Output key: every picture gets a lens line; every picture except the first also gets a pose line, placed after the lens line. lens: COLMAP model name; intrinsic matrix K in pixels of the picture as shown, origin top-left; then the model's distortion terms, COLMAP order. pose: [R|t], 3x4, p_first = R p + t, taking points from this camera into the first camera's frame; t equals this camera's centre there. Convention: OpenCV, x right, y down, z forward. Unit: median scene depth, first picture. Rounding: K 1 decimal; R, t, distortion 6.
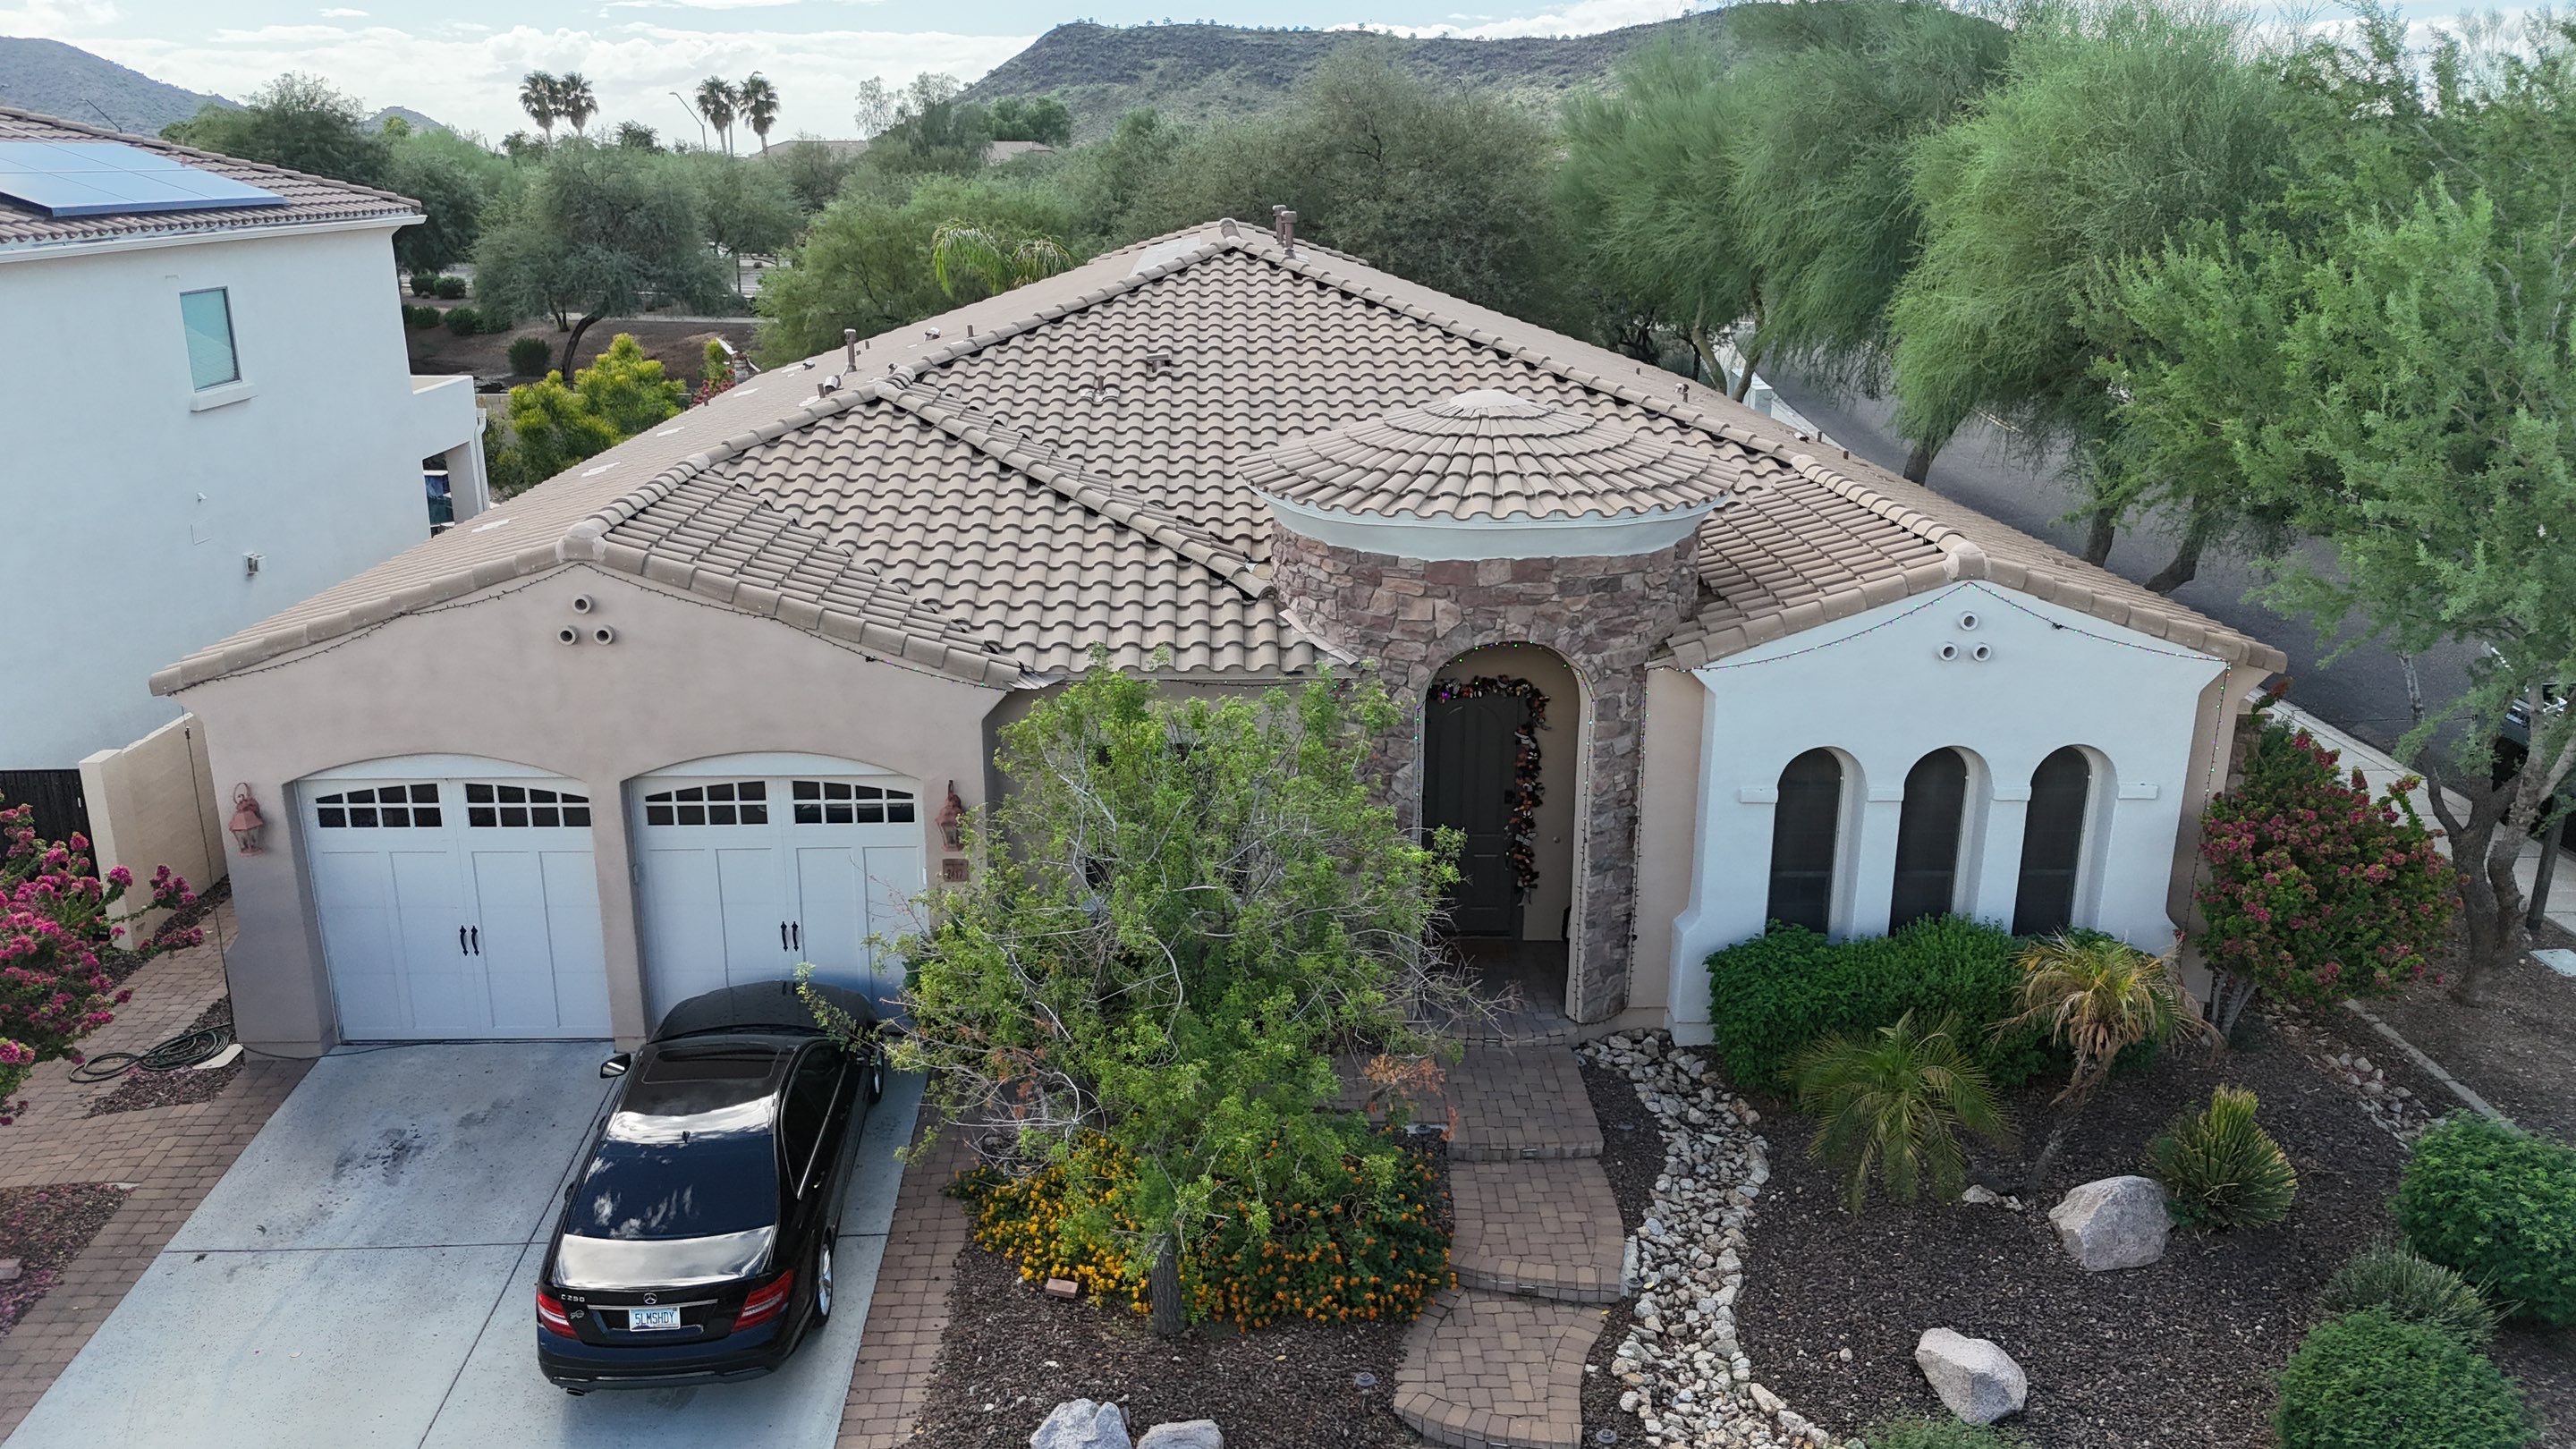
lens RADIAL K [[1906.7, 0, 1288.0], [0, 1906.7, 724.5], [0, 0, 1]] dist [0.072954, -0.092363]
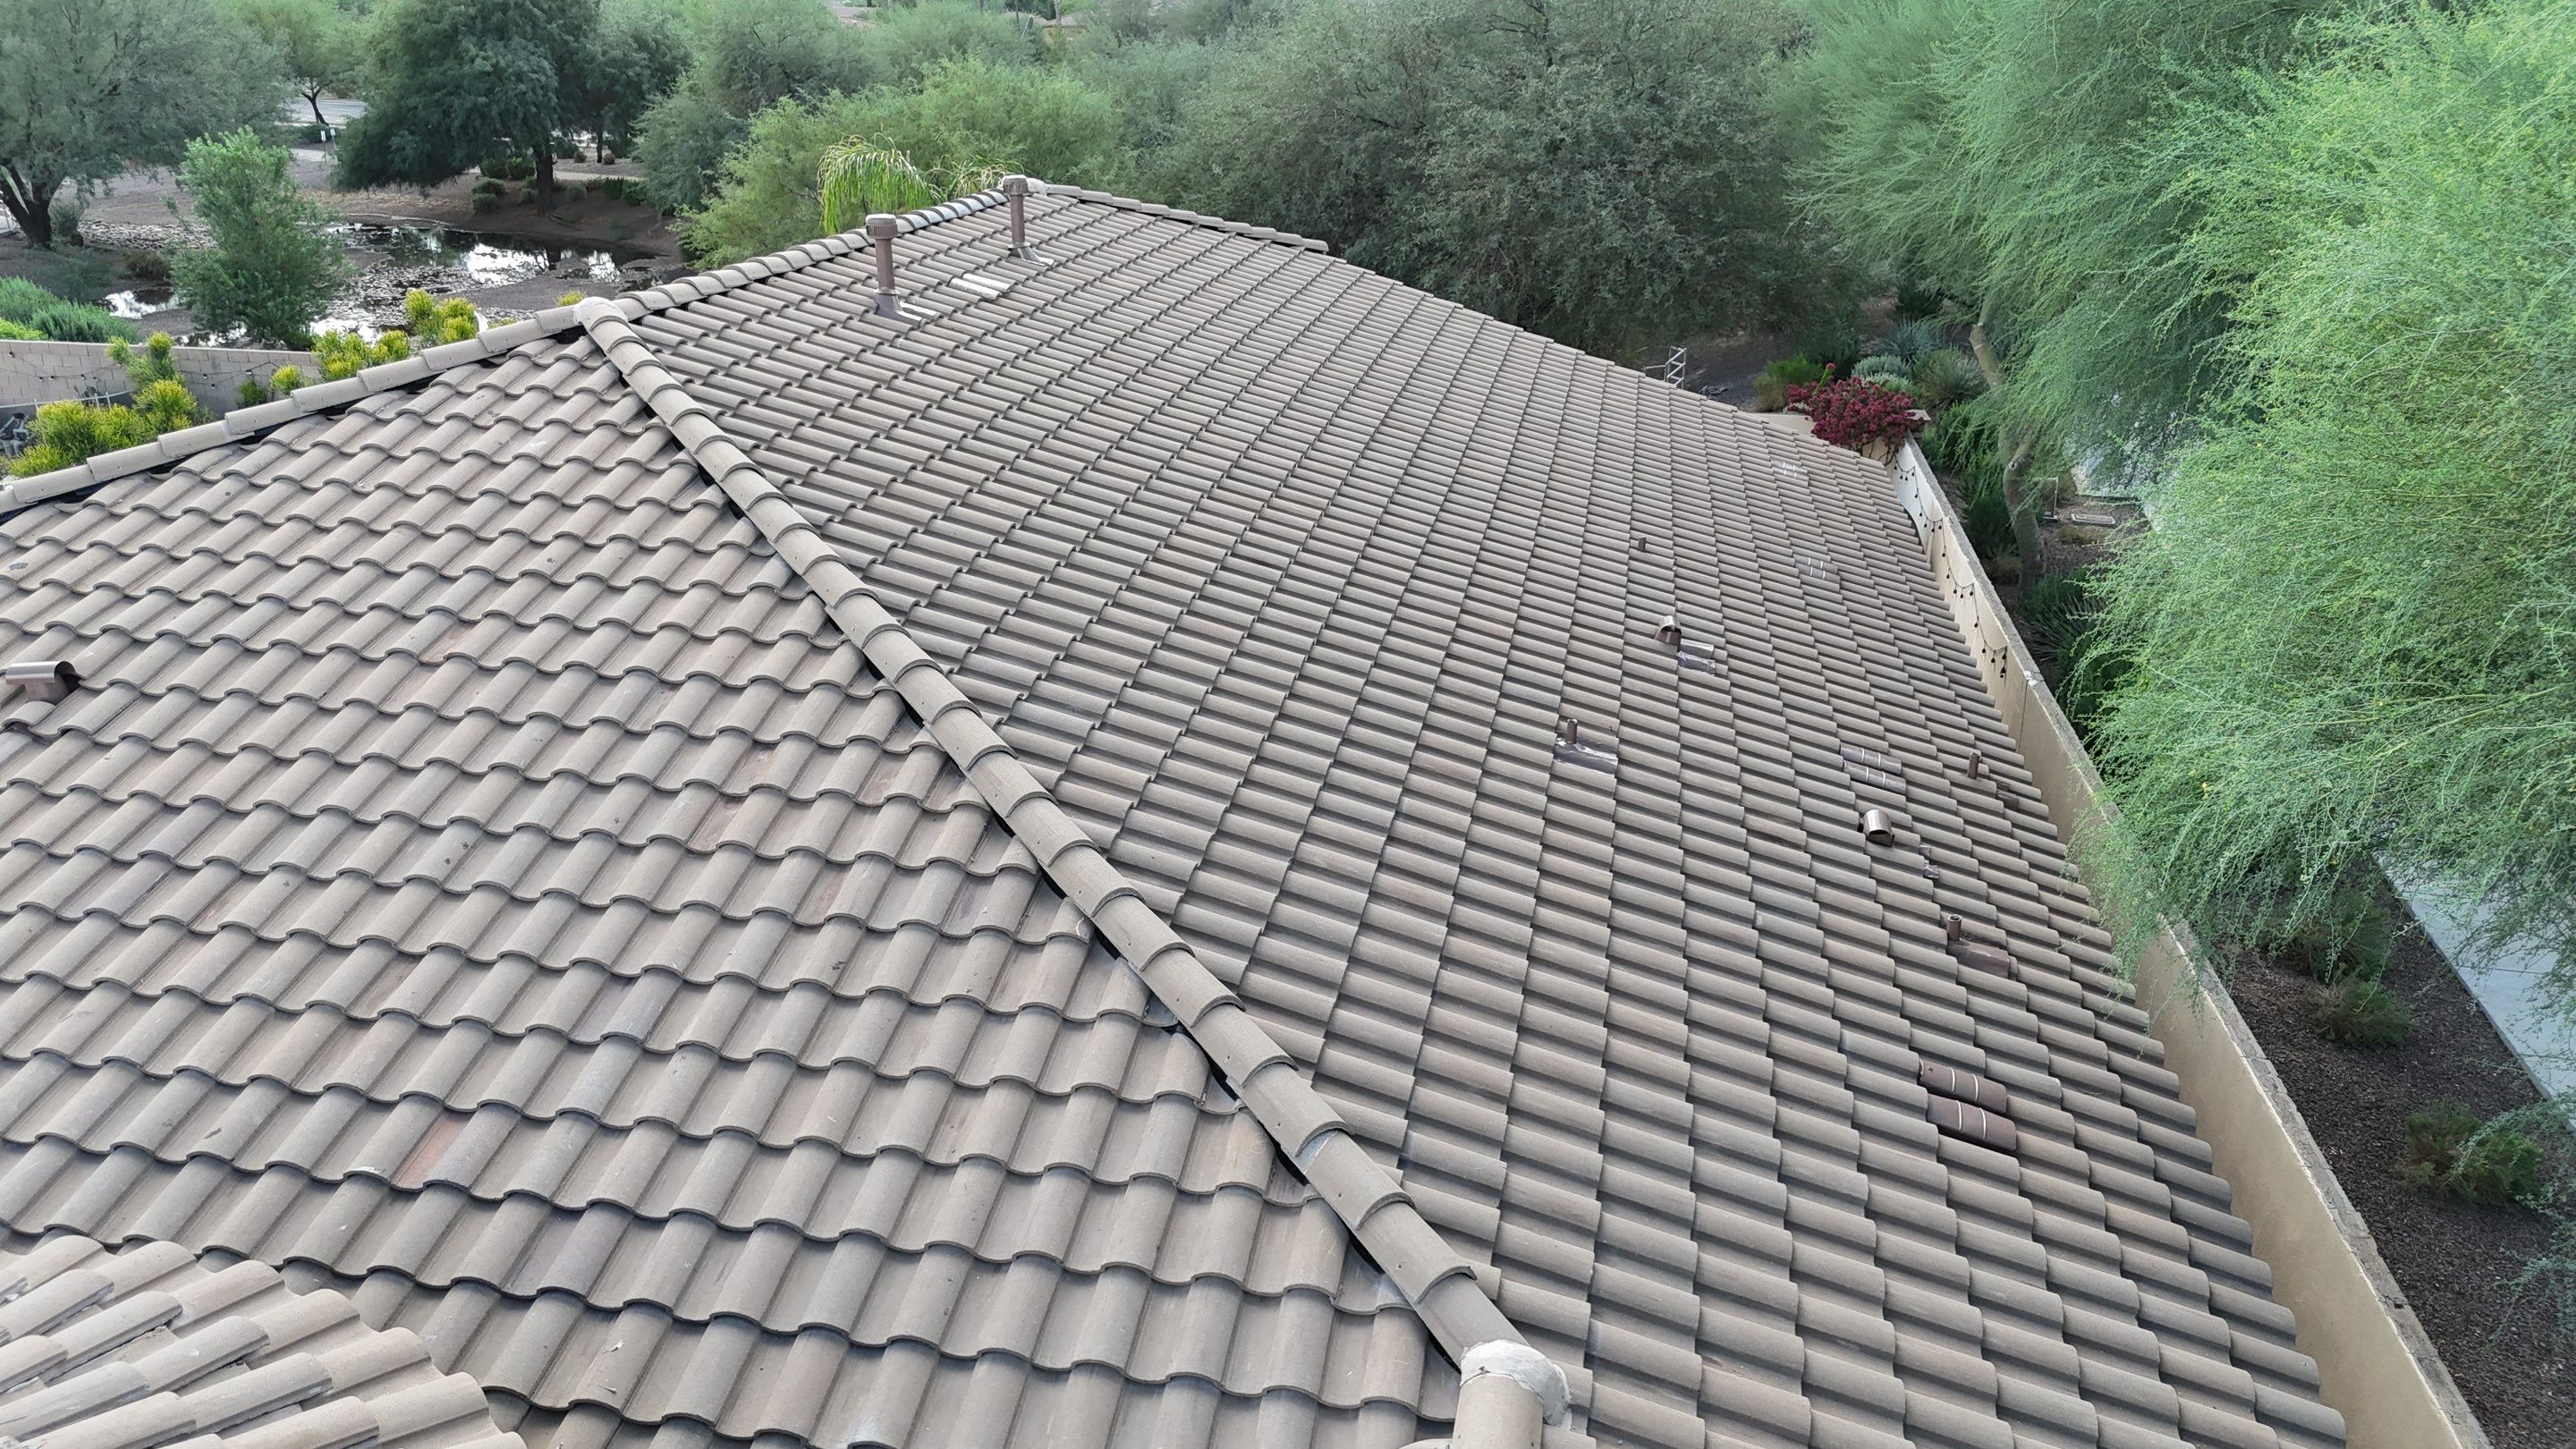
lens RADIAL K [[1879.6, 0, 1306.5], [0, 1879.6, 728.6], [0, 0, 1]] dist [0.070348, -0.084134]
pose [[0.977348, 0.076880, -0.197180, 0.353652], [-0.060648, 0.994353, 0.087087, -0.310221], [0.202761, -0.073156, 0.976492, 0.899553]]
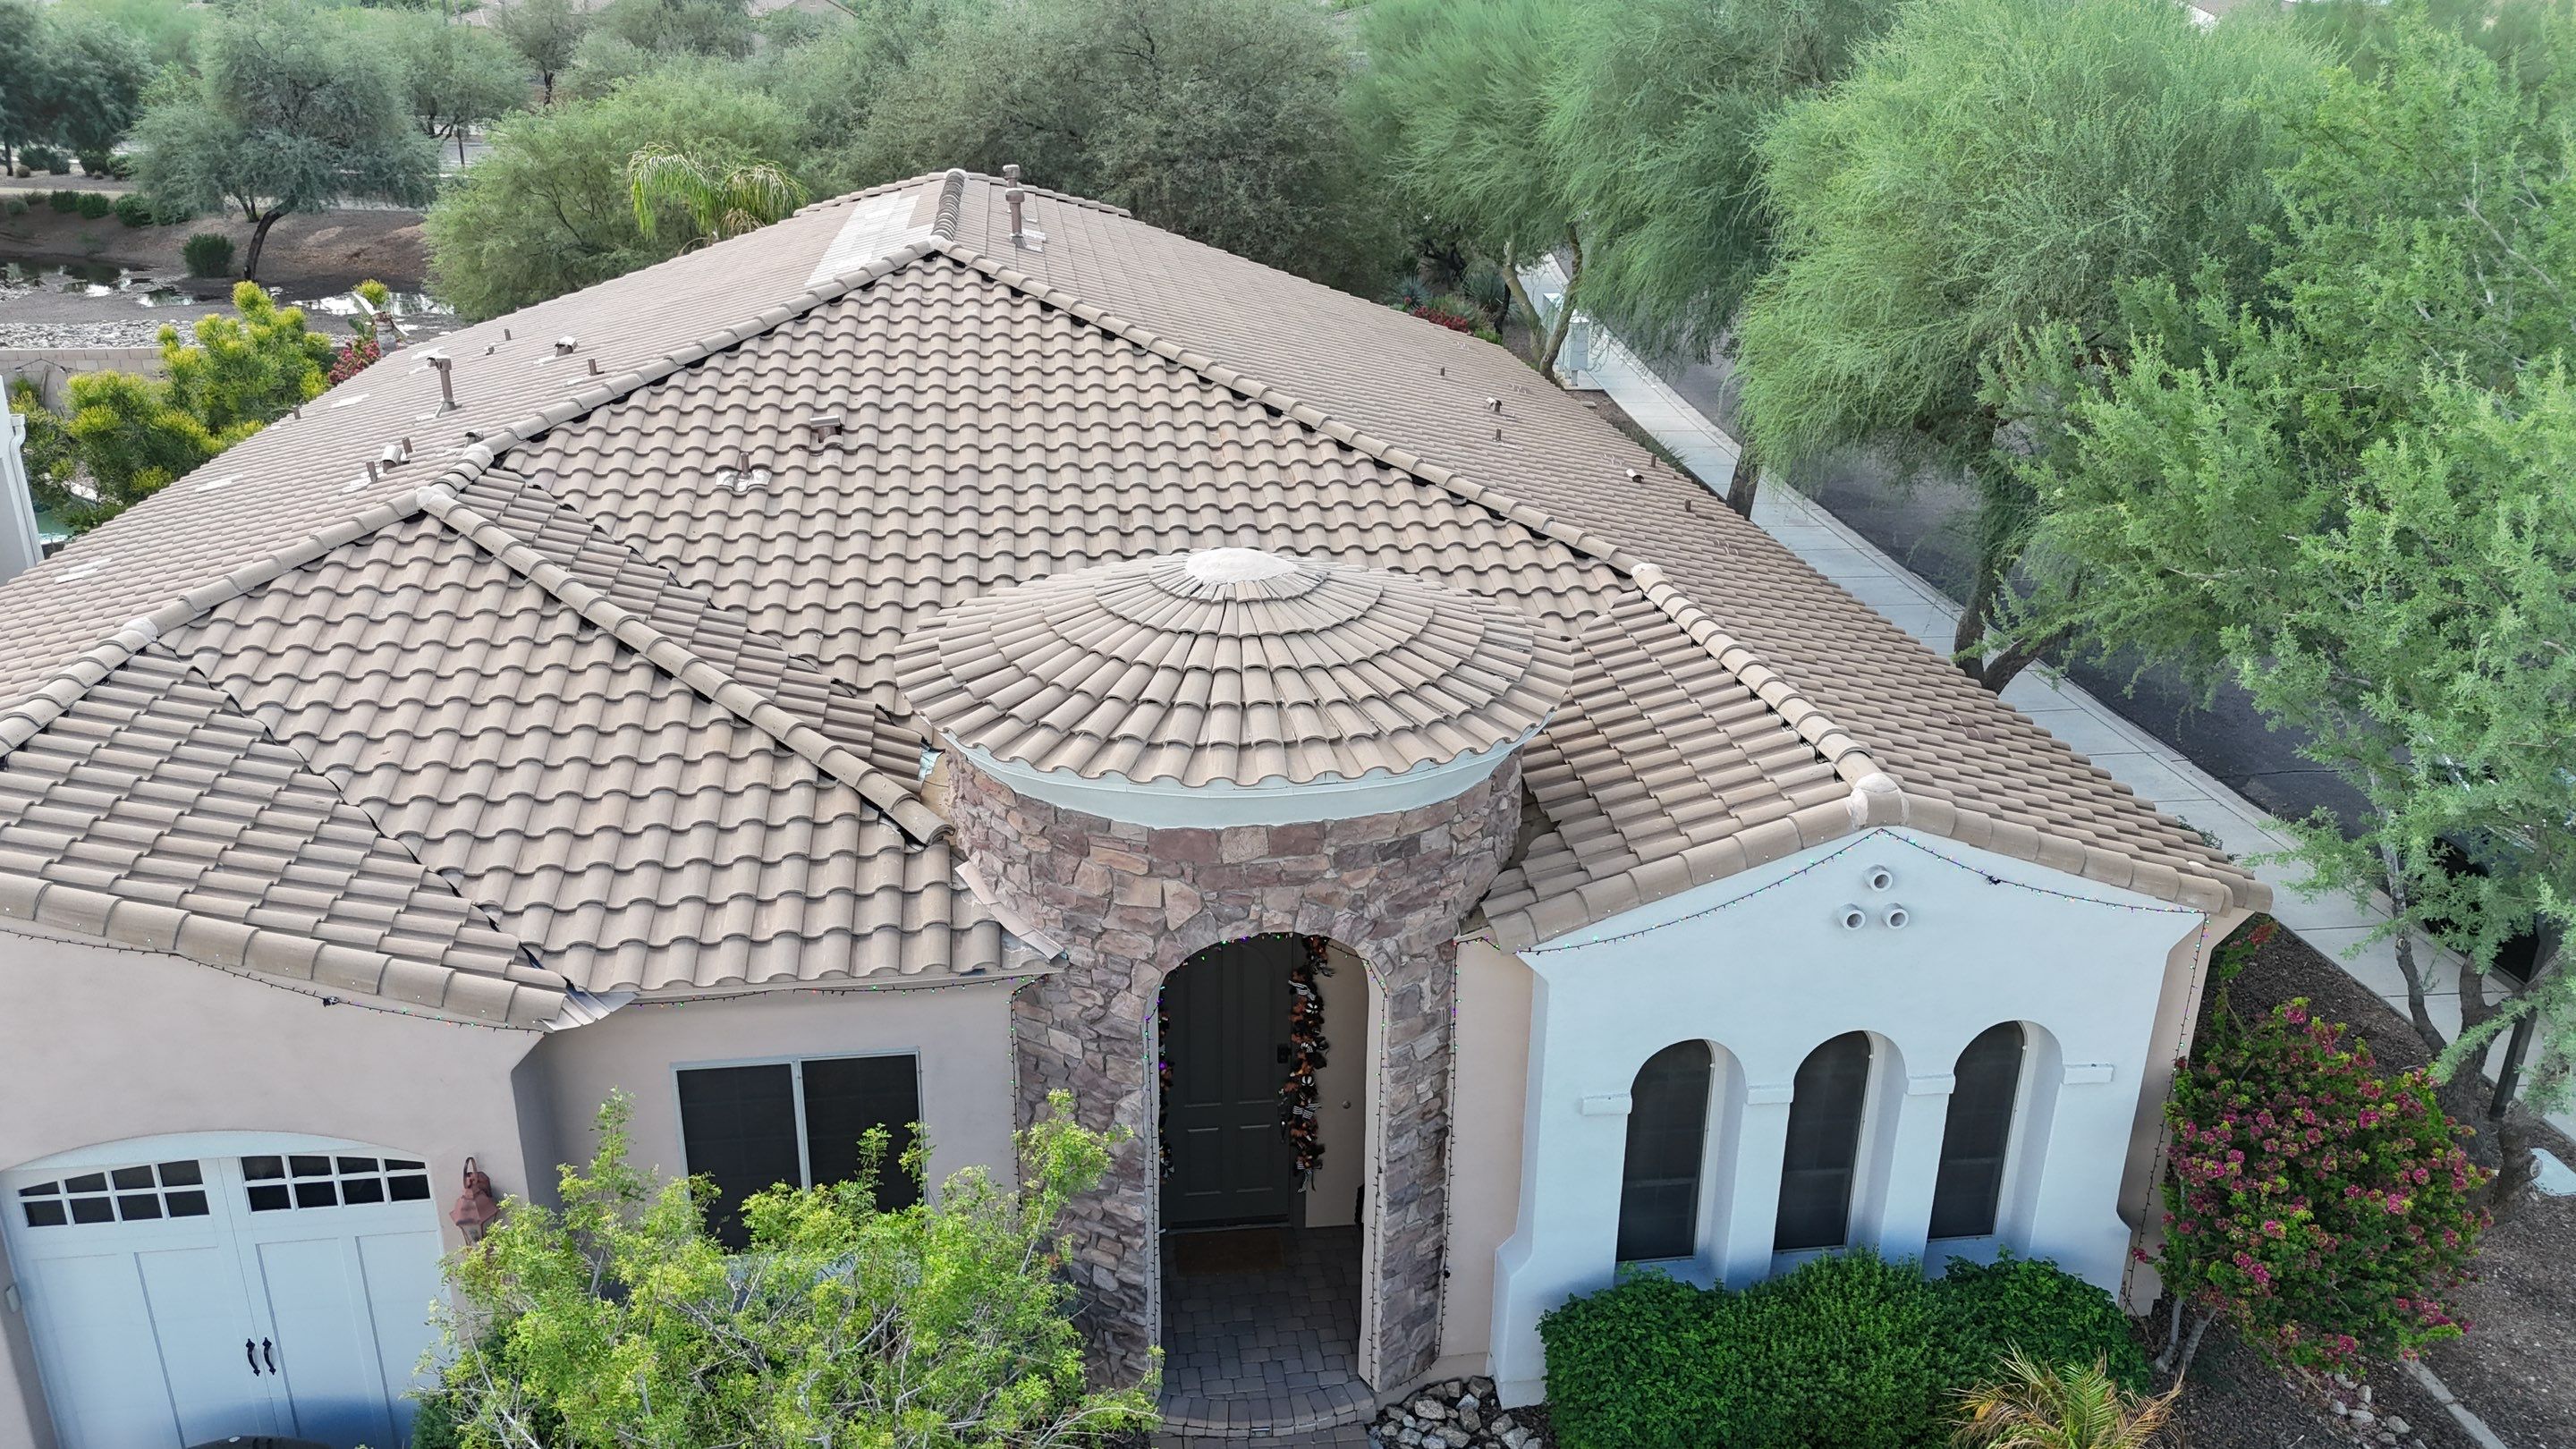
lens RADIAL K [[1892.9, 0, 1298.0], [0, 1892.9, 724.7], [0, 0, 1]] dist [0.068257, -0.077304]
pose [[0.994724, -0.029126, 0.098369, 0.056552], [0.021456, 0.996711, 0.078152, -0.169574], [-0.100322, -0.075629, 0.992076, 0.284043]]
